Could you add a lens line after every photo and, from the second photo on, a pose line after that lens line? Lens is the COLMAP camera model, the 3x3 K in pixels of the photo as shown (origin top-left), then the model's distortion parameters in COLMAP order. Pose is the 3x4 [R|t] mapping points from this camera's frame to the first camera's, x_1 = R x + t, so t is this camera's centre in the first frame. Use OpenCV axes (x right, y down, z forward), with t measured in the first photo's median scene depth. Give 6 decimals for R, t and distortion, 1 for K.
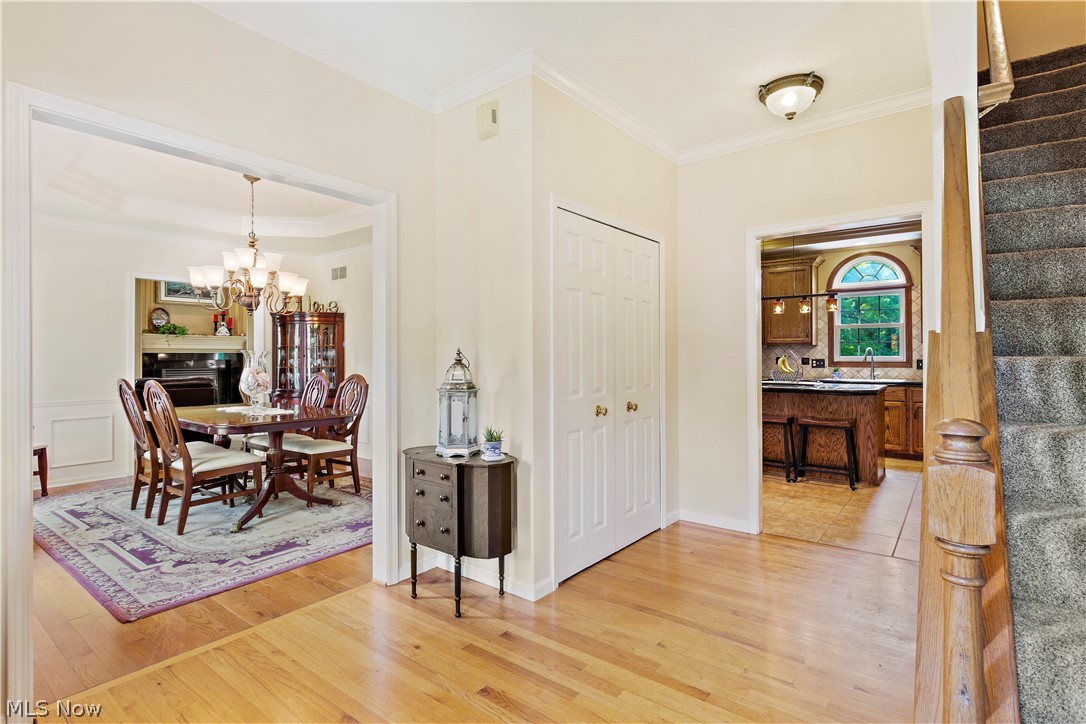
lens RADIAL K [[523.5, 0, 533.7], [0, 523.5, 351.4], [0, 0, 1]] dist [0.003014, 0.000302]
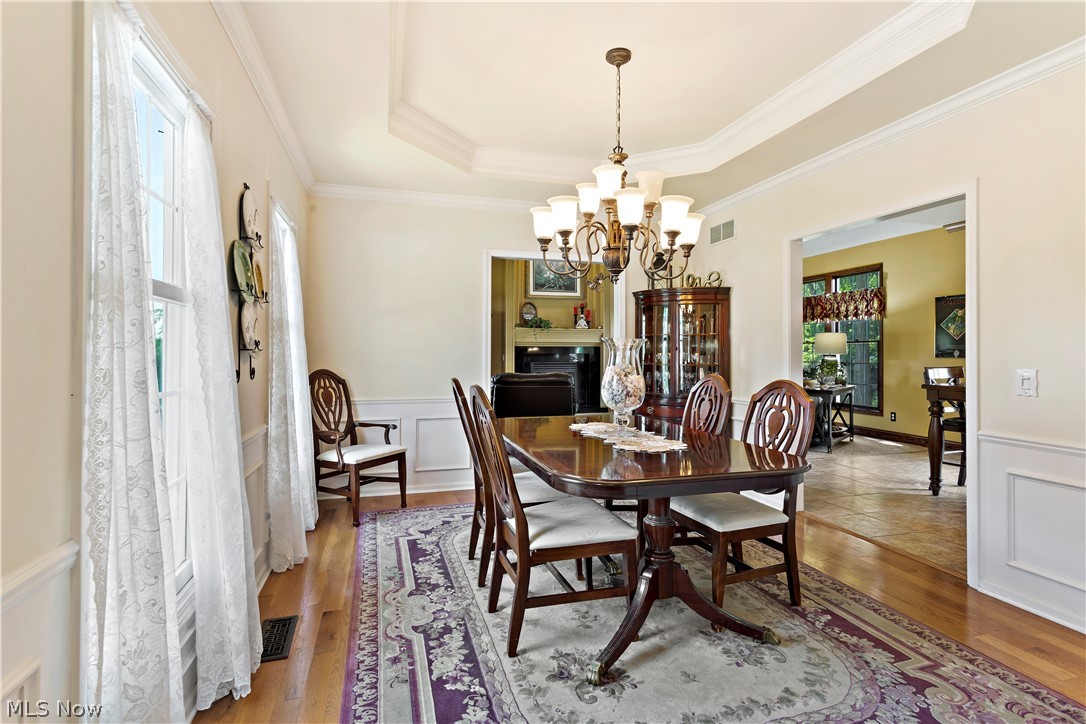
lens RADIAL K [[523.5, 0, 533.7], [0, 523.5, 351.4], [0, 0, 1]] dist [0.003014, 0.000302]
pose [[0.807937, 0.004334, -0.589254, -0.178379], [0.001151, 0.999959, 0.008933, 0.005992], [0.589268, -0.007896, 0.807899, 0.310784]]
